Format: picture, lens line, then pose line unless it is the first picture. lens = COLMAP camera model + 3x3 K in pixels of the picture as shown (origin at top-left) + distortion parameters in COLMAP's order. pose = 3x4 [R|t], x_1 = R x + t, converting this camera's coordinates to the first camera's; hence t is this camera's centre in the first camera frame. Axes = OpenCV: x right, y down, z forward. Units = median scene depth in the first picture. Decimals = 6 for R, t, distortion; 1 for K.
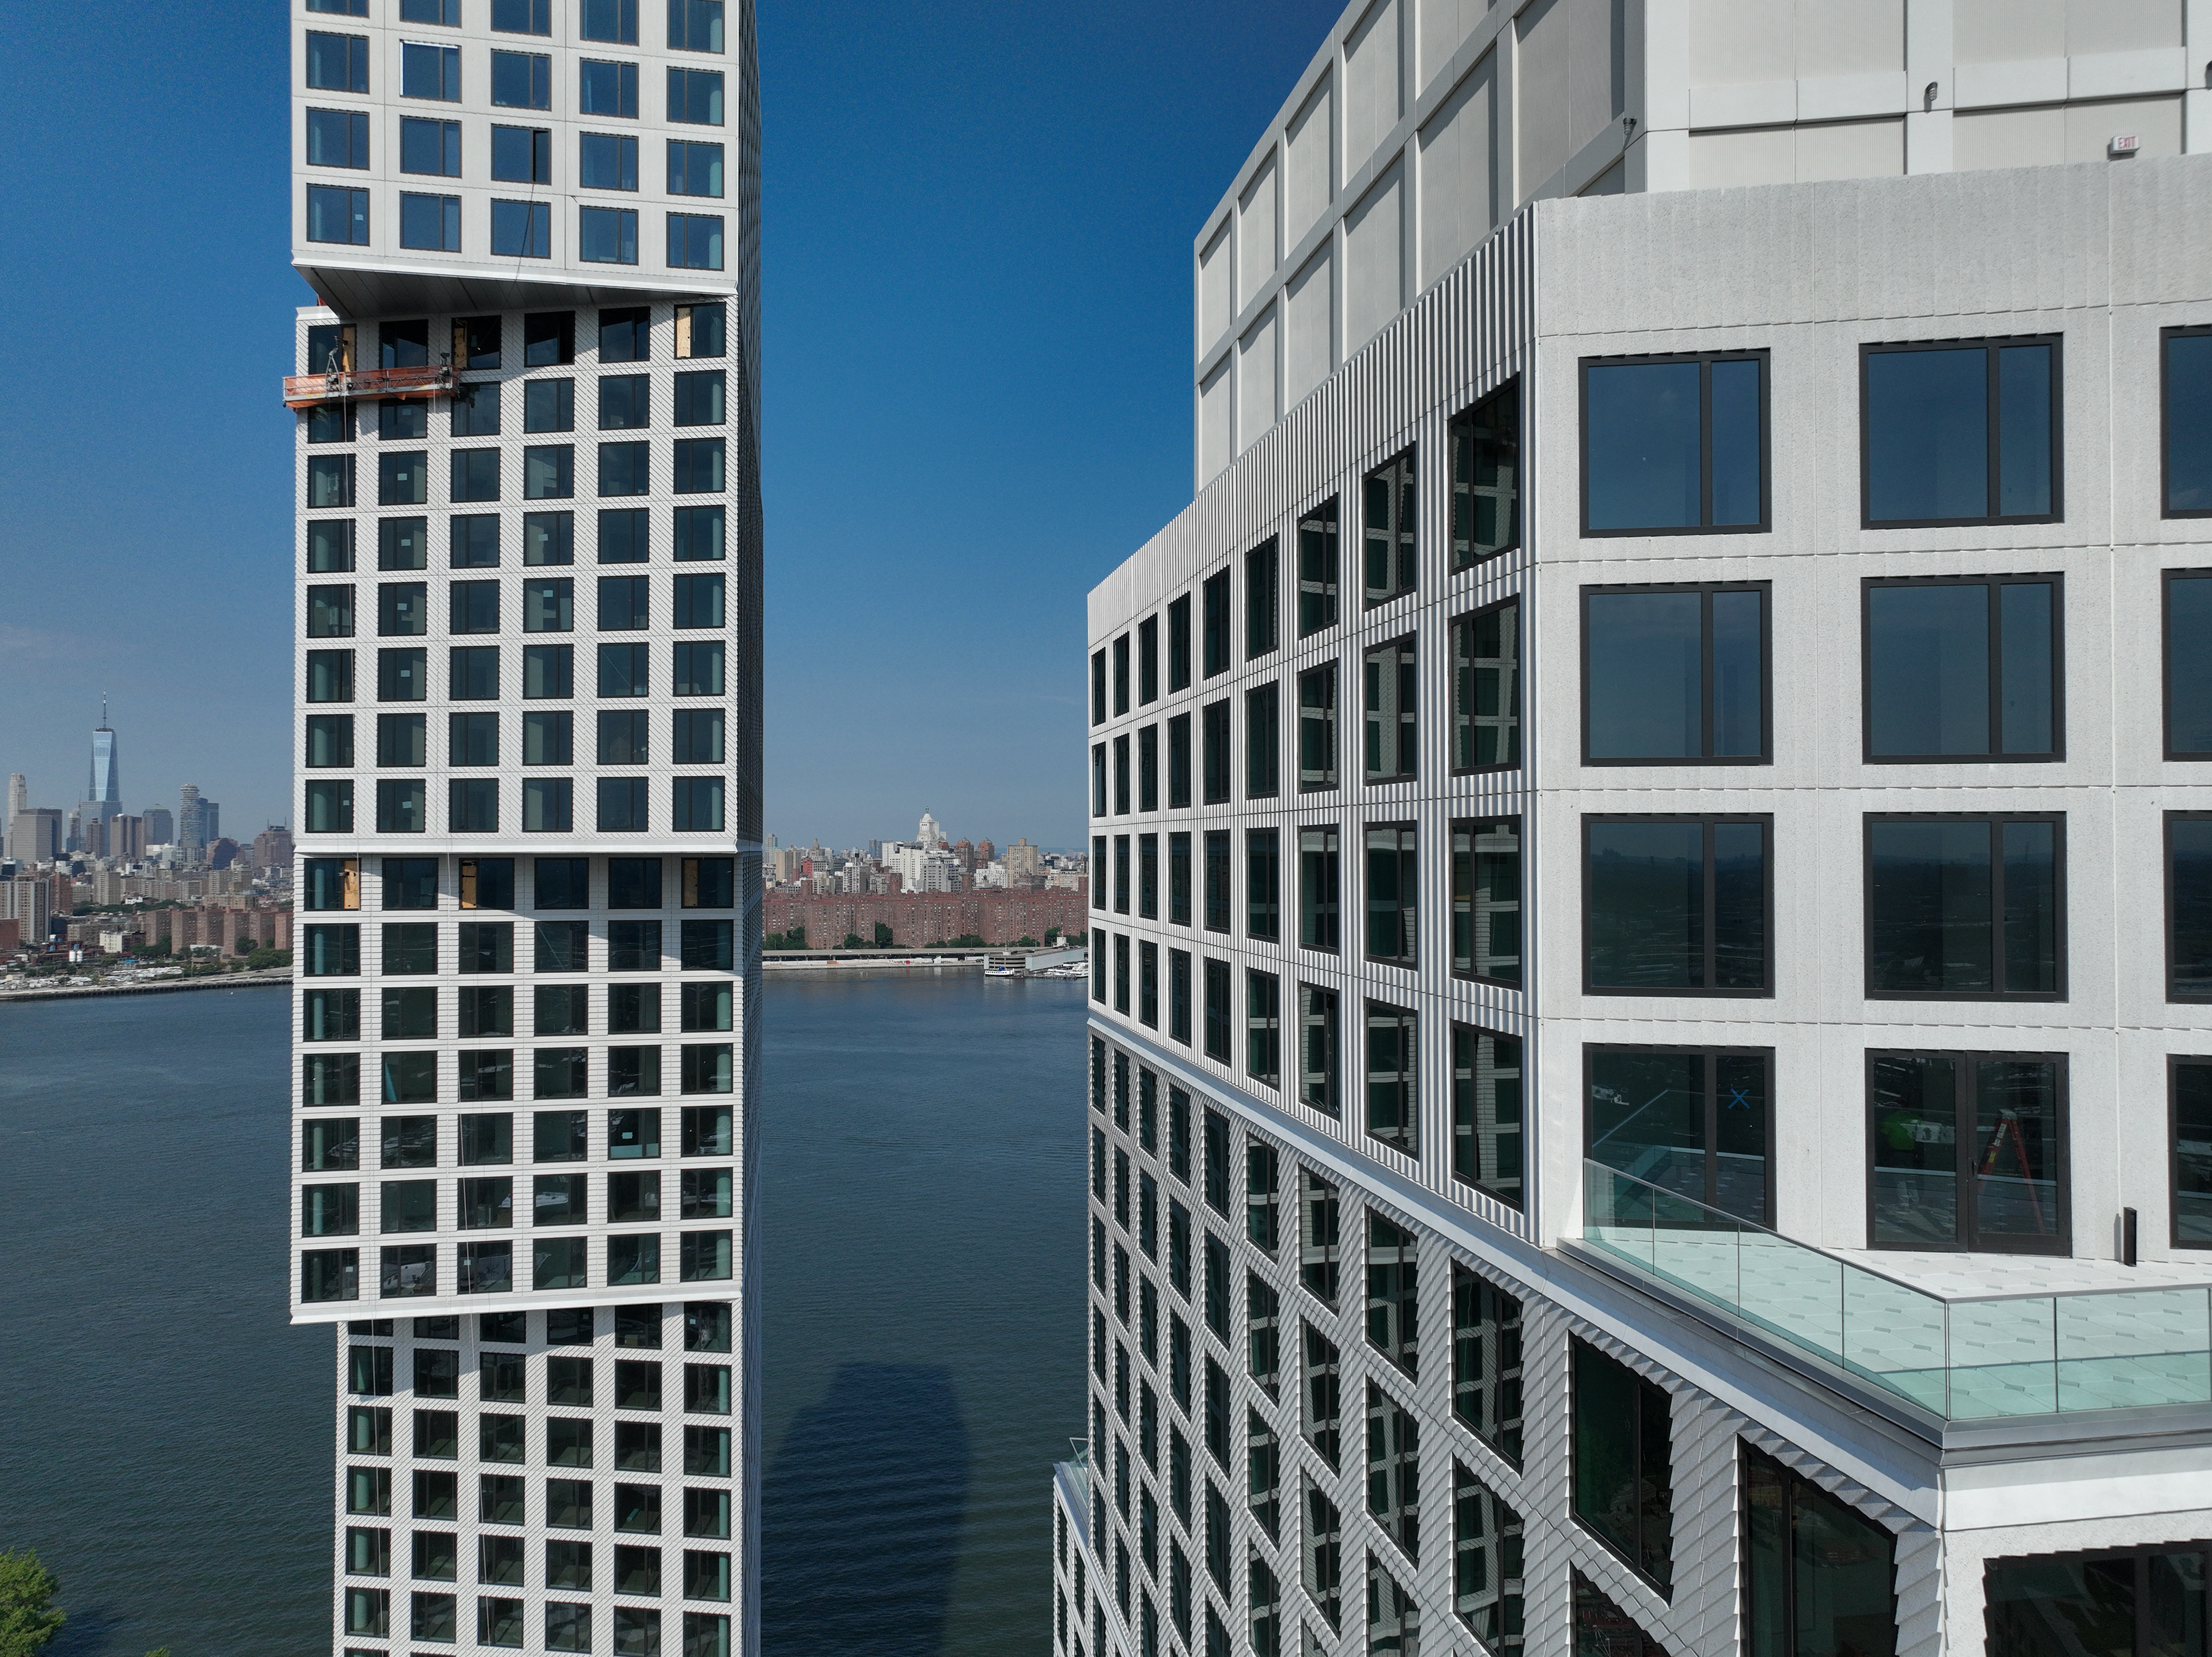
lens RADIAL K [[1553.3, 0, 1106.0], [0, 1553.3, 828.5], [0, 0, 1]] dist [-0.005191, 0.023835]
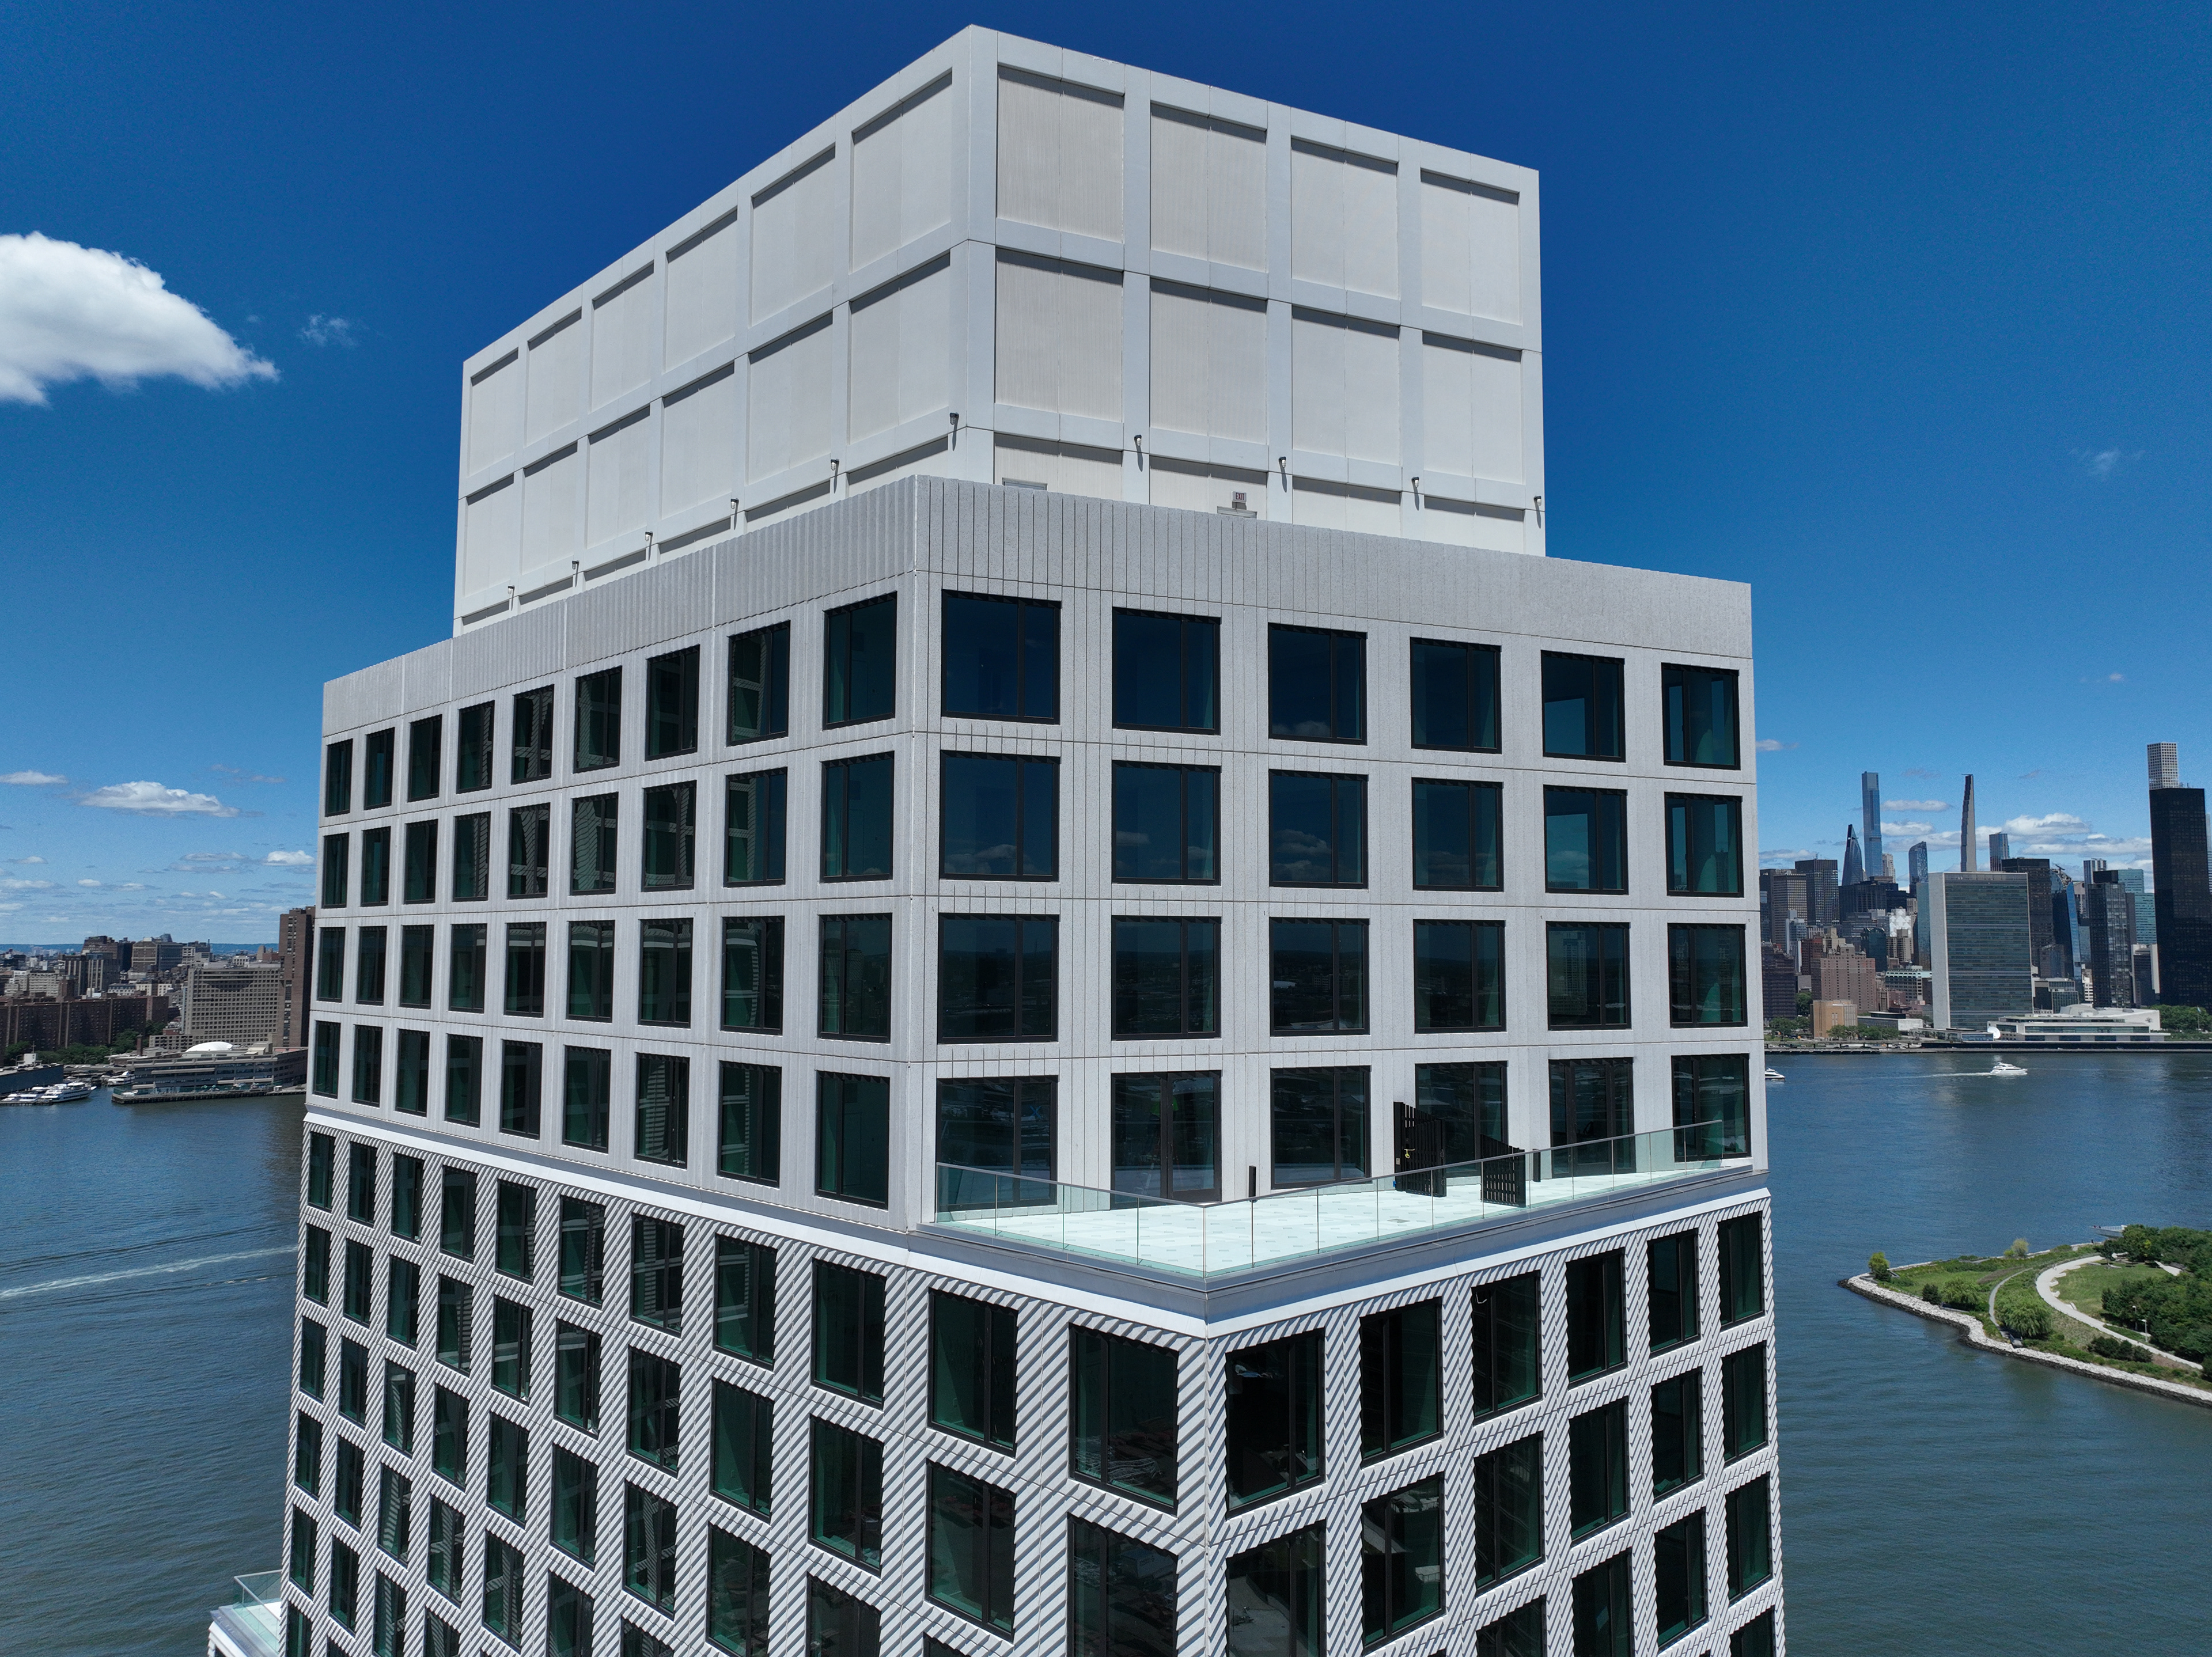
lens RADIAL K [[1556.9, 0, 1106.0], [0, 1556.9, 828.5], [0, 0, 1]] dist [-0.002519, 0.023573]
pose [[0.839399, 0.046321, 0.541538, -0.160682], [-0.011786, 0.997679, -0.067069, 0.003454], [-0.543388, 0.049915, 0.837997, -0.125530]]
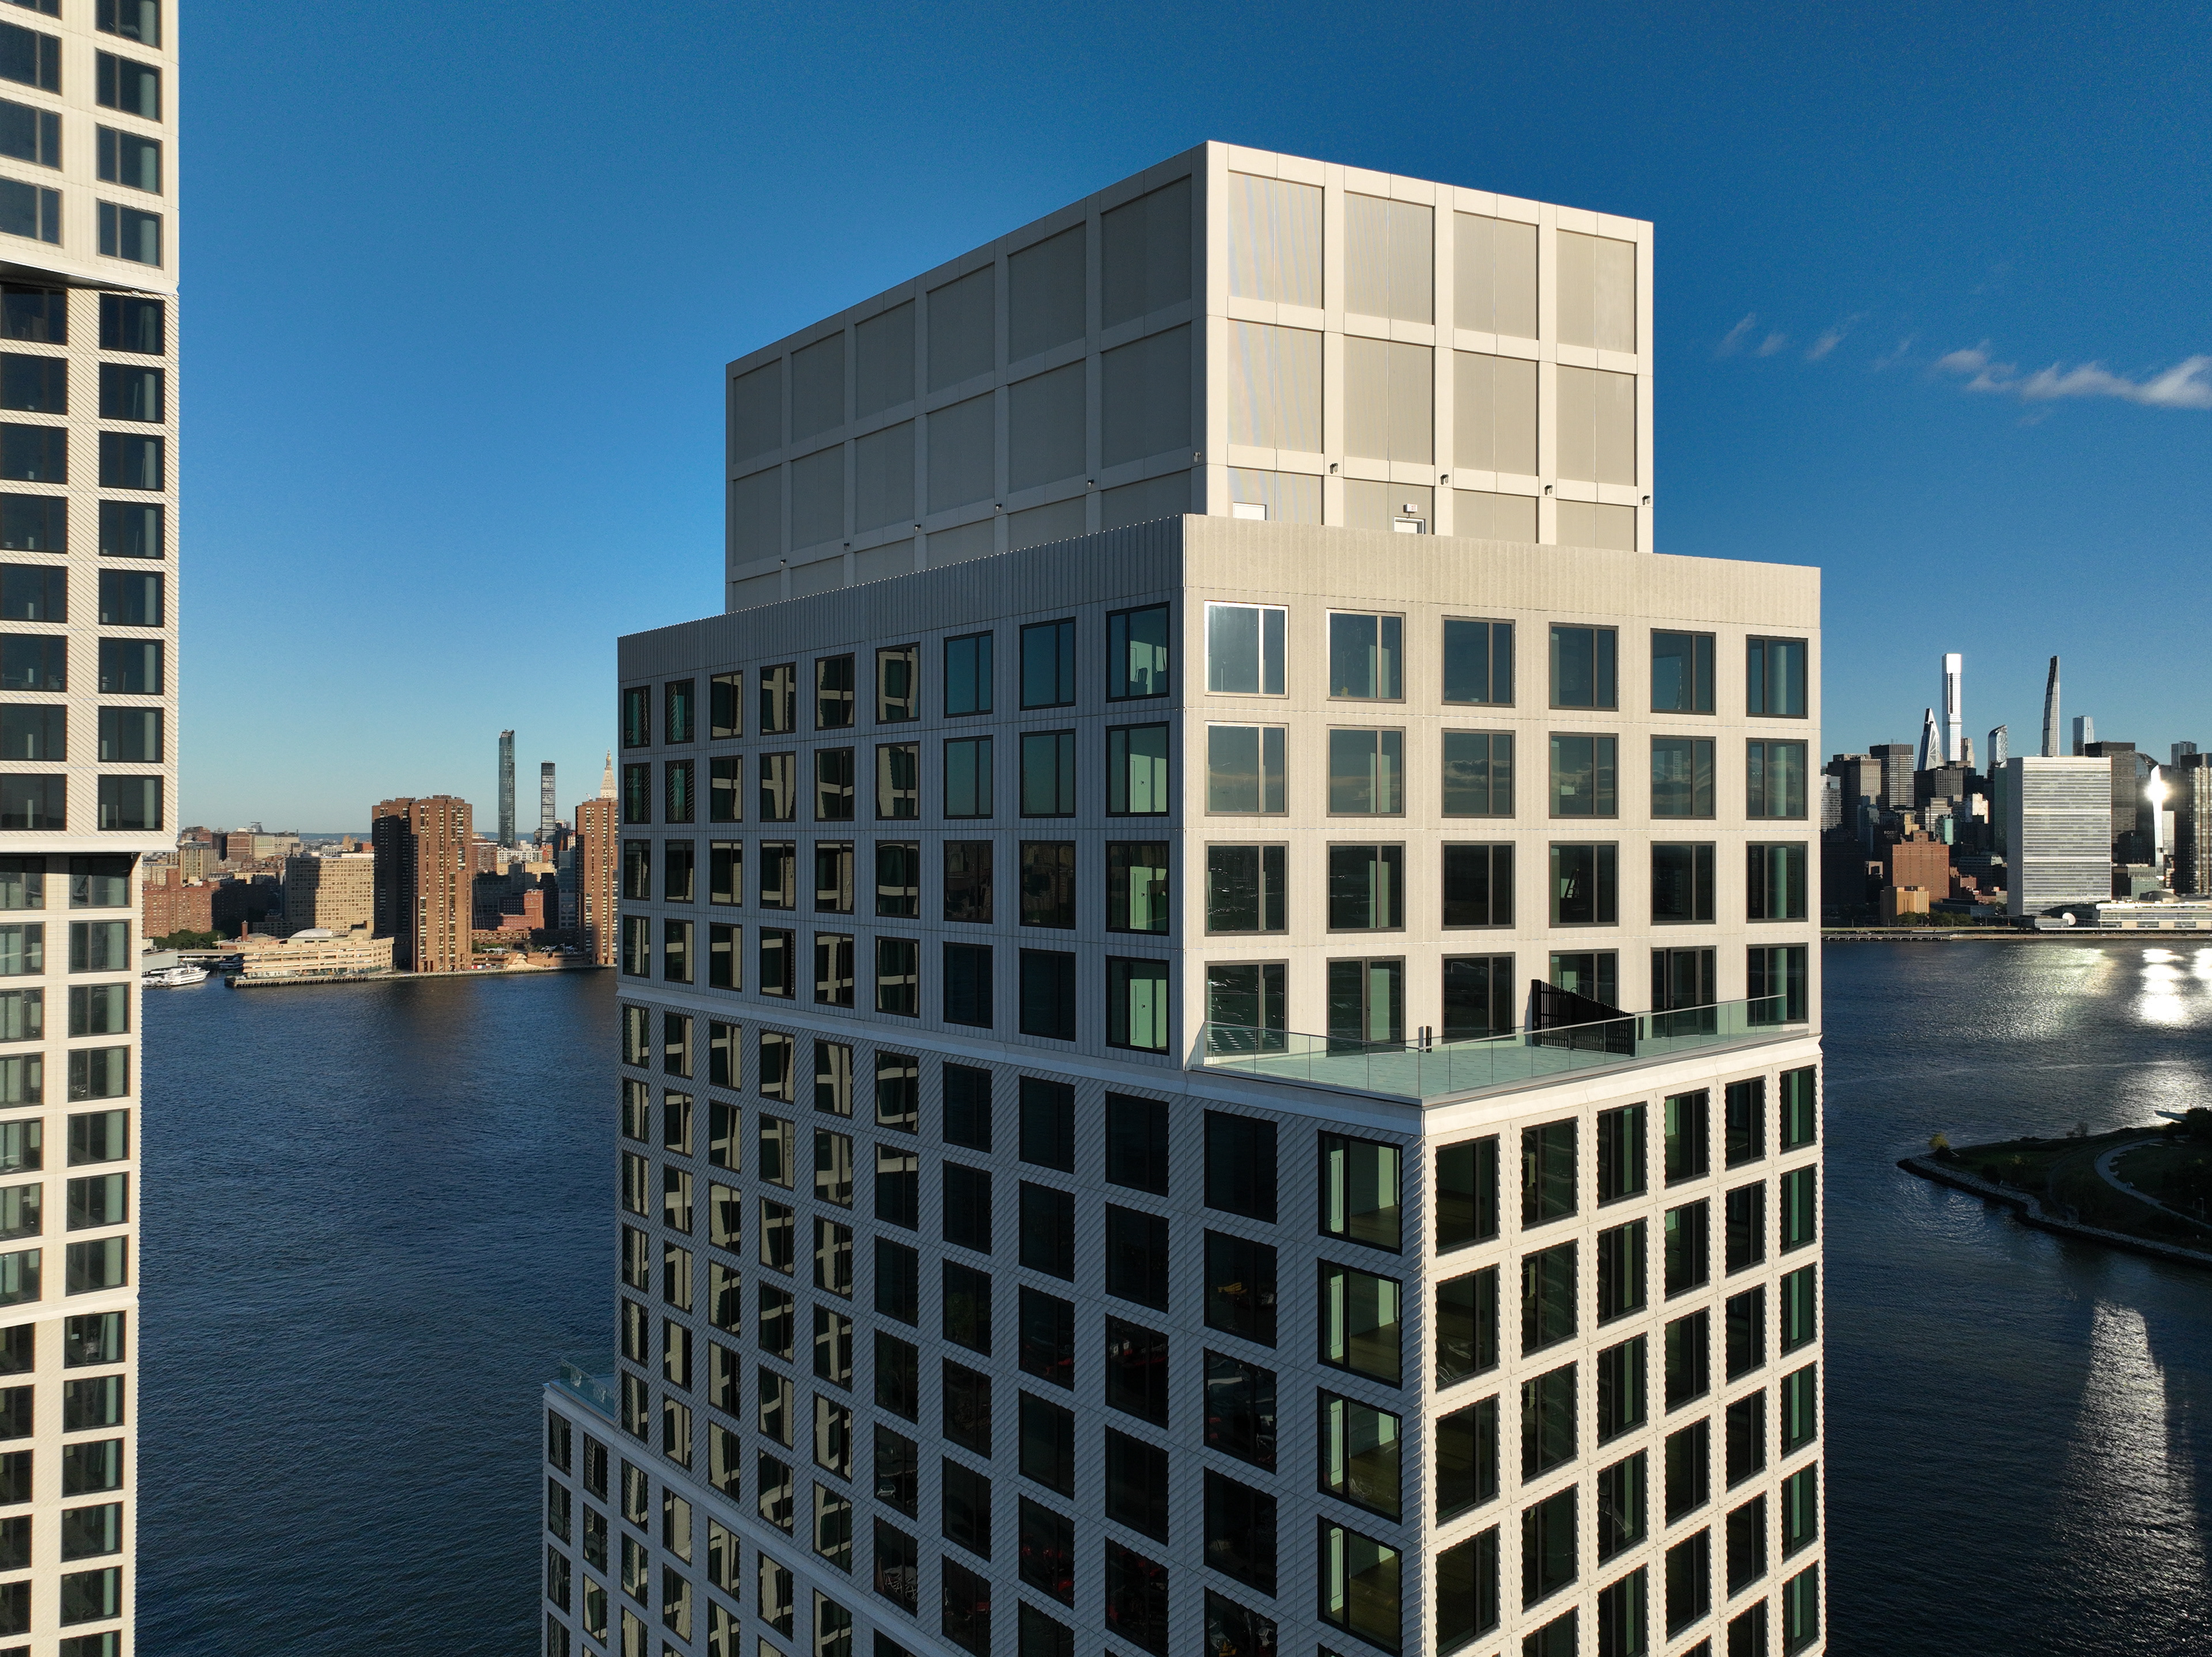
lens RADIAL K [[1552.4, 0, 1106.0], [0, 1552.4, 828.5], [0, 0, 1]] dist [0.009708, 0.009898]
pose [[0.860105, 0.004838, 0.510094, -0.375258], [-0.008813, 0.999947, 0.005376, -0.016623], [-0.510041, -0.009119, 0.860102, -0.280215]]
